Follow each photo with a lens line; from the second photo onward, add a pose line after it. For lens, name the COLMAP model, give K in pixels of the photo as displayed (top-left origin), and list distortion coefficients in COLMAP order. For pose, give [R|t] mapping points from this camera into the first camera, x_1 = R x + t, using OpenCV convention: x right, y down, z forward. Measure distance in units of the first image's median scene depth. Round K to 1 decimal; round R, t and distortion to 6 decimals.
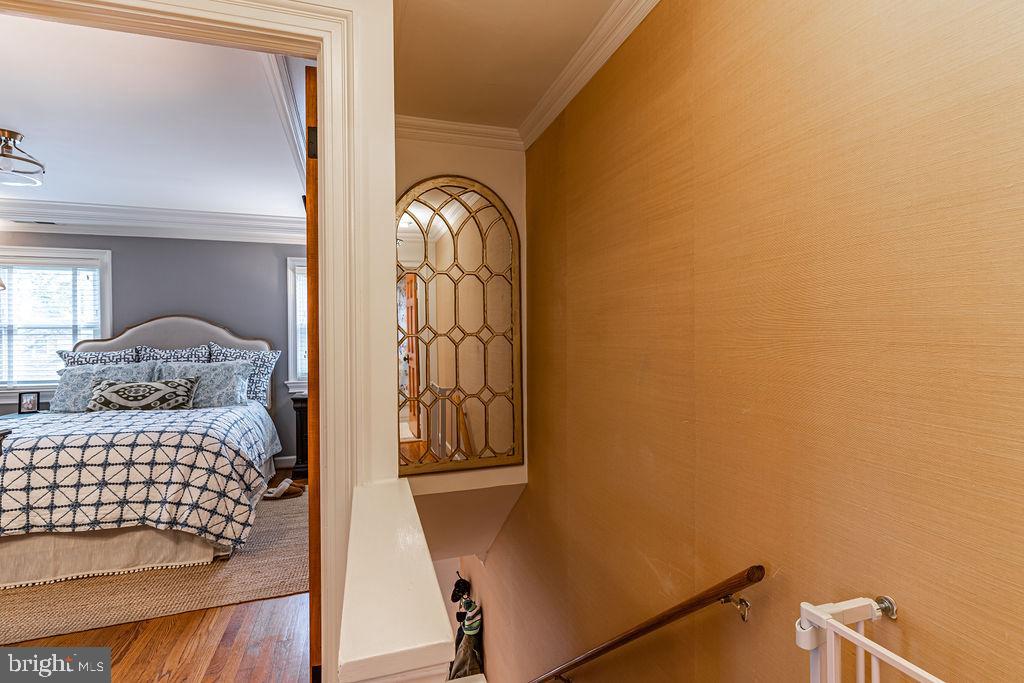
lens RADIAL K [[489.5, 0, 512.3], [0, 489.5, 339.8], [0, 0, 1]] dist [0.002682, -0.000095]
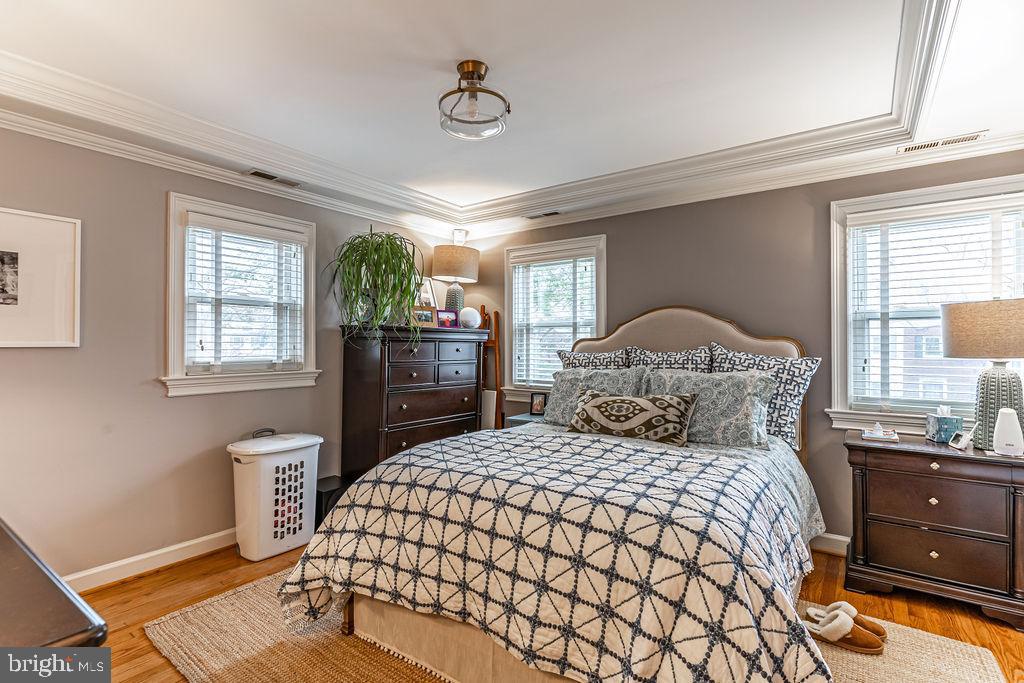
lens RADIAL K [[489.5, 0, 512.3], [0, 489.5, 339.8], [0, 0, 1]] dist [0.002682, -0.000095]
pose [[0.593223, 0.003956, -0.805029, -0.250573], [-0.005849, 0.999983, 0.000605, 0.002524], [0.805017, 0.004350, 0.593235, 0.400569]]
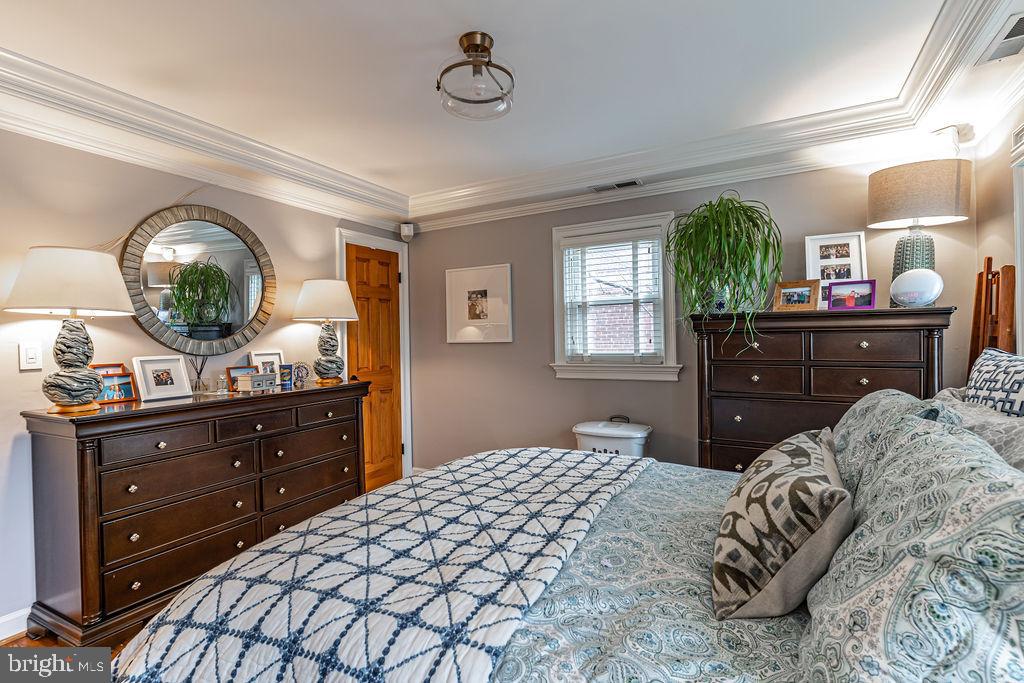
lens RADIAL K [[489.5, 0, 512.3], [0, 489.5, 339.8], [0, 0, 1]] dist [0.002682, -0.000095]
pose [[-0.728235, 0.023720, -0.684917, -0.385779], [0.024047, 0.999670, 0.009052, 0.002354], [0.684905, -0.009878, -0.728565, 1.039327]]
